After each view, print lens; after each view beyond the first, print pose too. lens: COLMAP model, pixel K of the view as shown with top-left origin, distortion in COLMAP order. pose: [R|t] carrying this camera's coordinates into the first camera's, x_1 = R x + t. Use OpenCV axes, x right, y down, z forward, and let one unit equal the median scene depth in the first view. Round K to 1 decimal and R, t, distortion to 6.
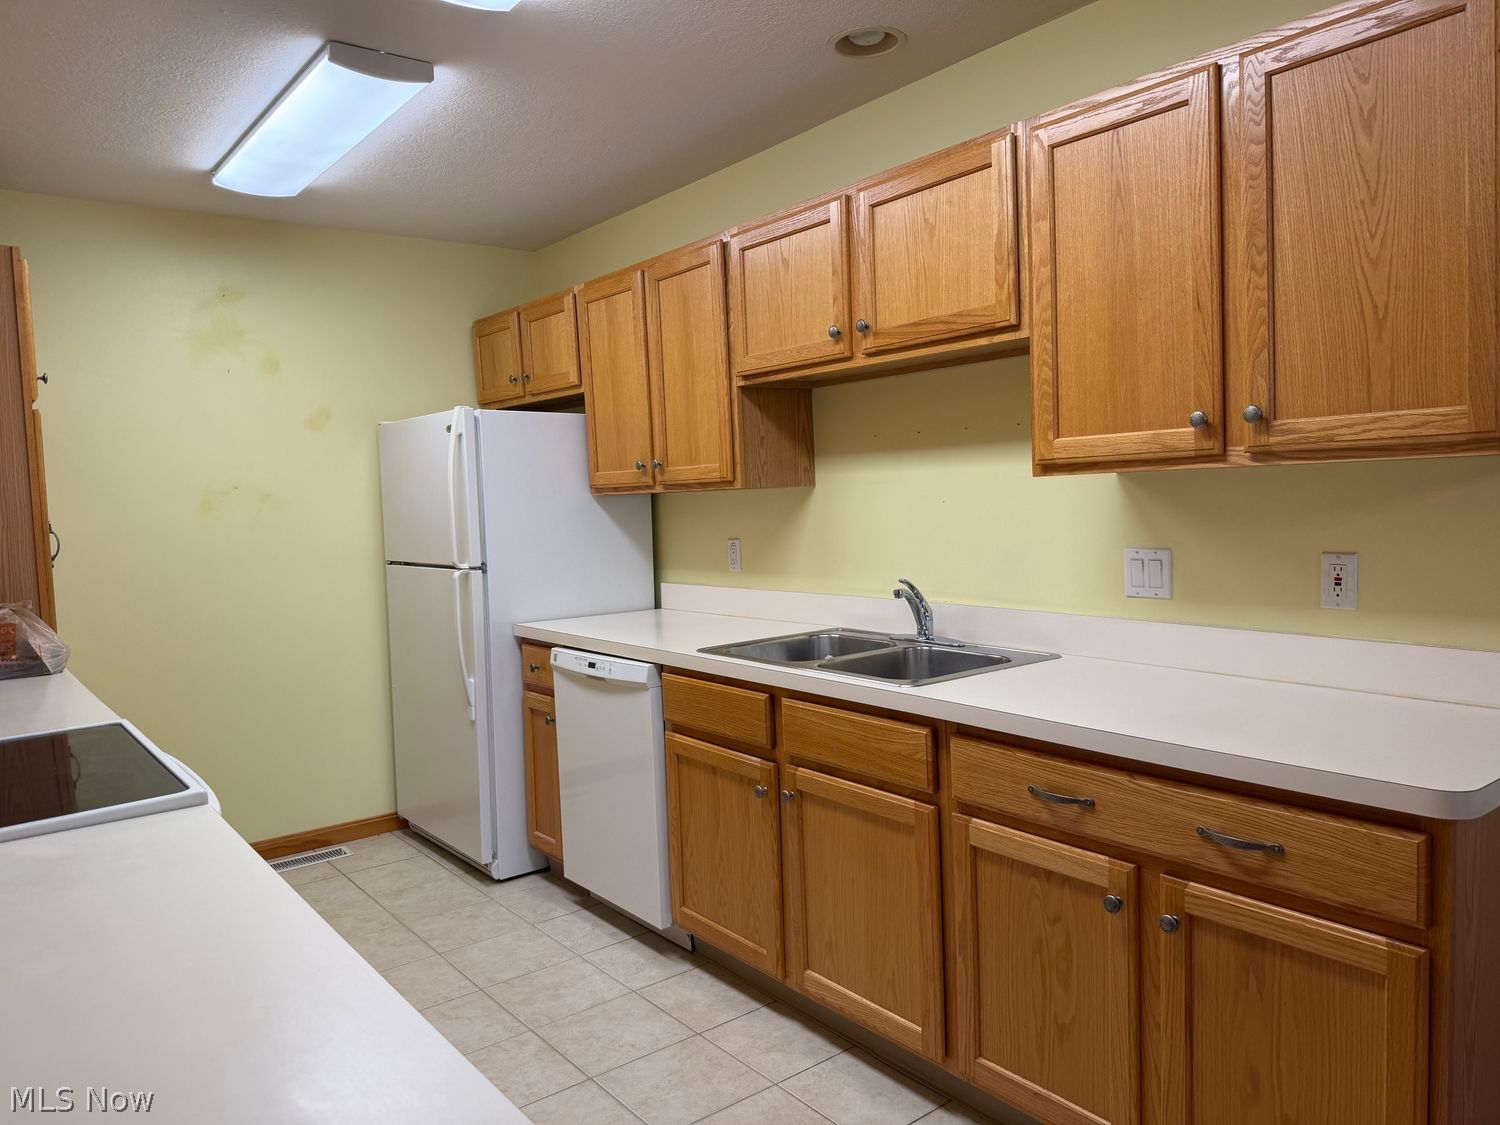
lens RADIAL K [[1061.8, 0, 750.0], [0, 1061.8, 562.5], [0, 0, 1]] dist [0.180519, -0.265449]
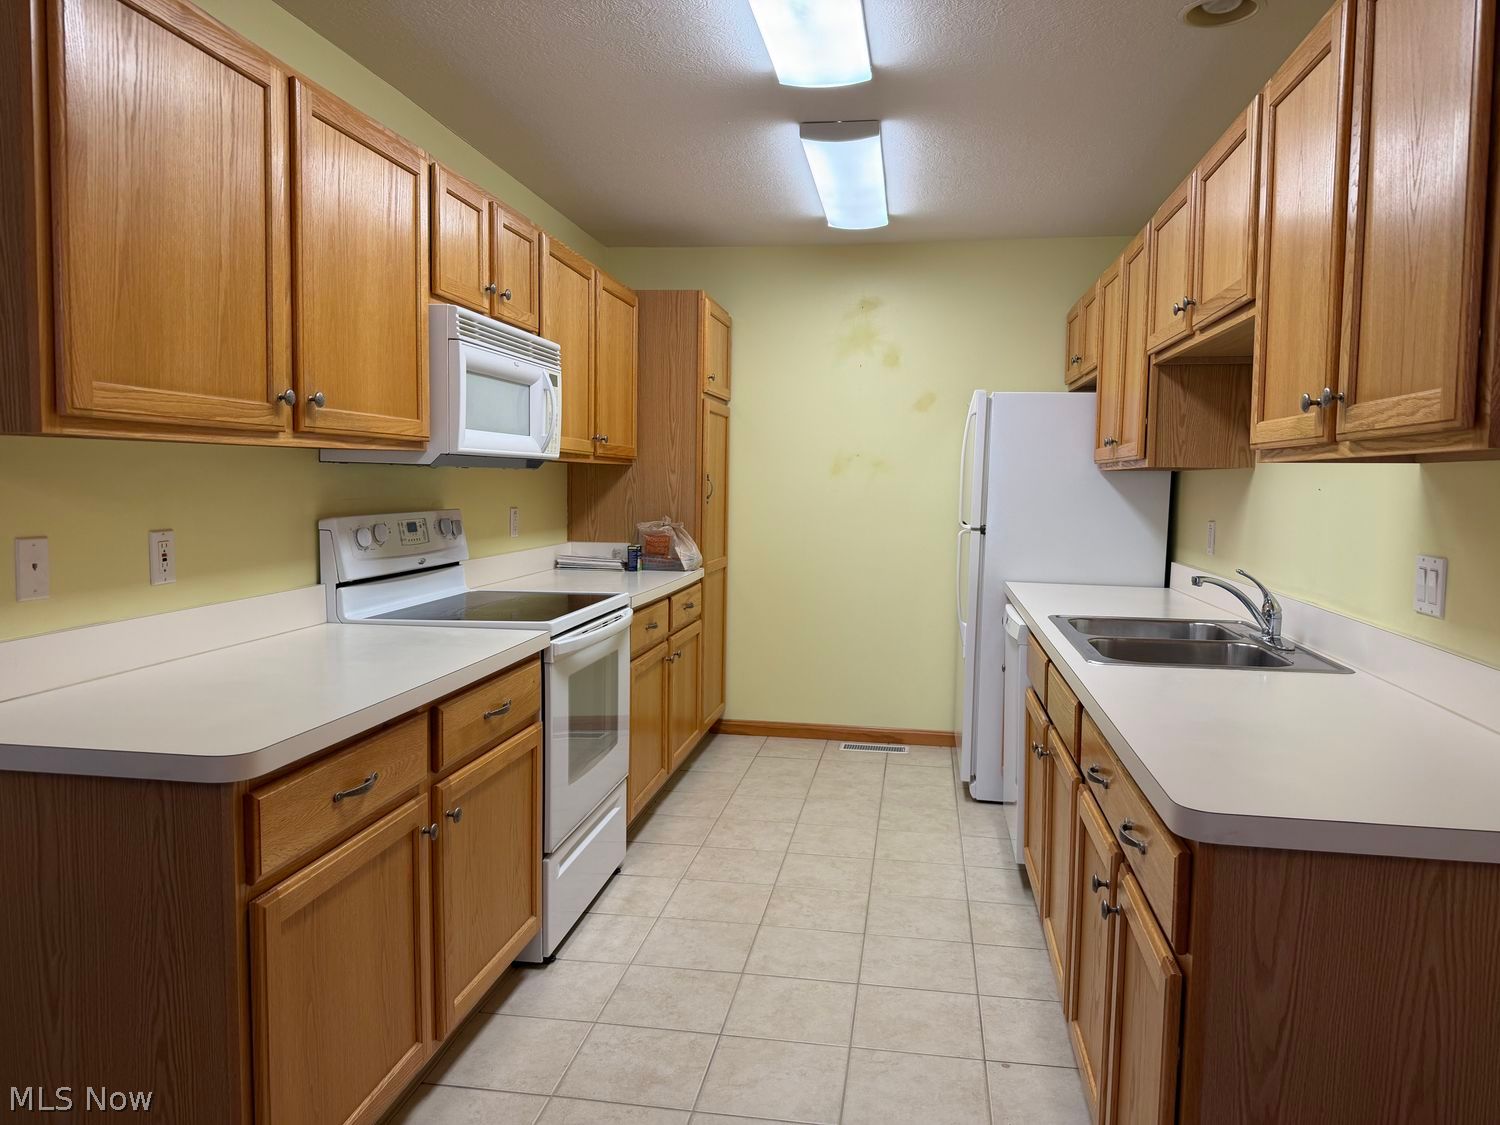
lens RADIAL K [[1048.4, 0, 750.0], [0, 1048.4, 562.5], [0, 0, 1]] dist [0.115966, -0.089307]
pose [[0.684461, 0.106757, -0.721190, 0.426926], [-0.088709, 0.994066, 0.062960, -0.009794], [0.723632, 0.020883, 0.689870, 0.040781]]
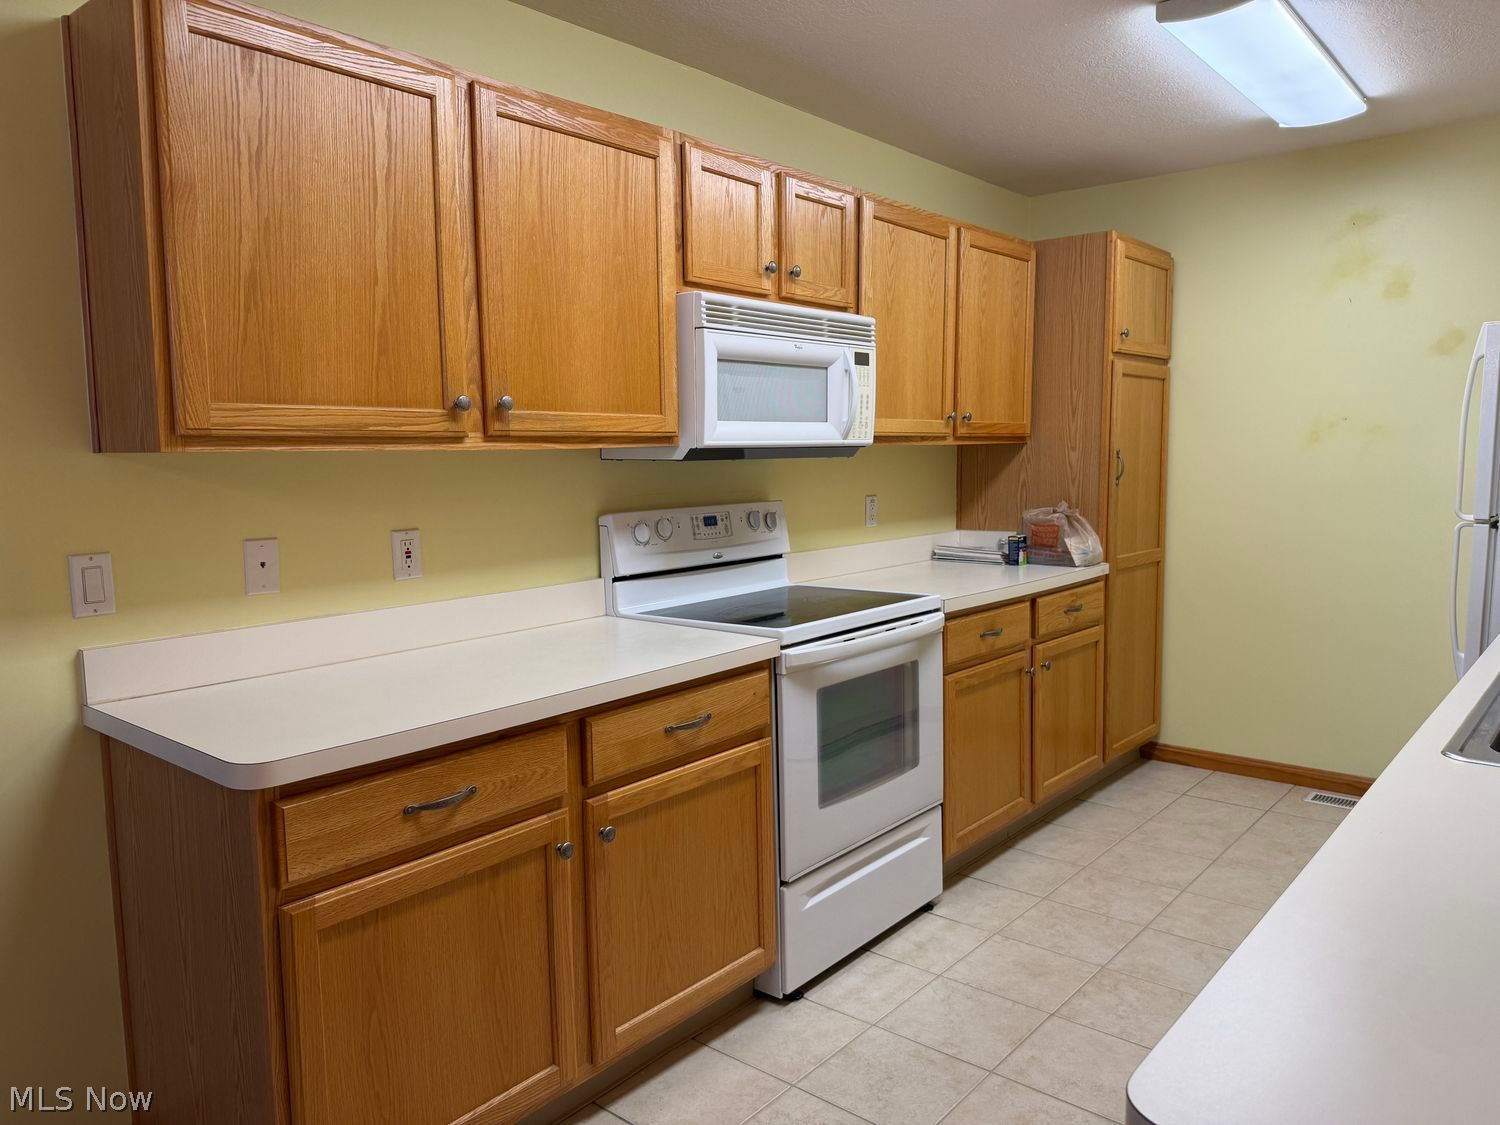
lens RADIAL K [[1061.8, 0, 750.0], [0, 1061.8, 562.5], [0, 0, 1]] dist [0.180519, -0.265449]
pose [[0.226386, 0.137832, -0.964236, 0.450042], [-0.059768, 0.990038, 0.127488, -0.038832], [0.972202, 0.028769, 0.232369, 0.281511]]
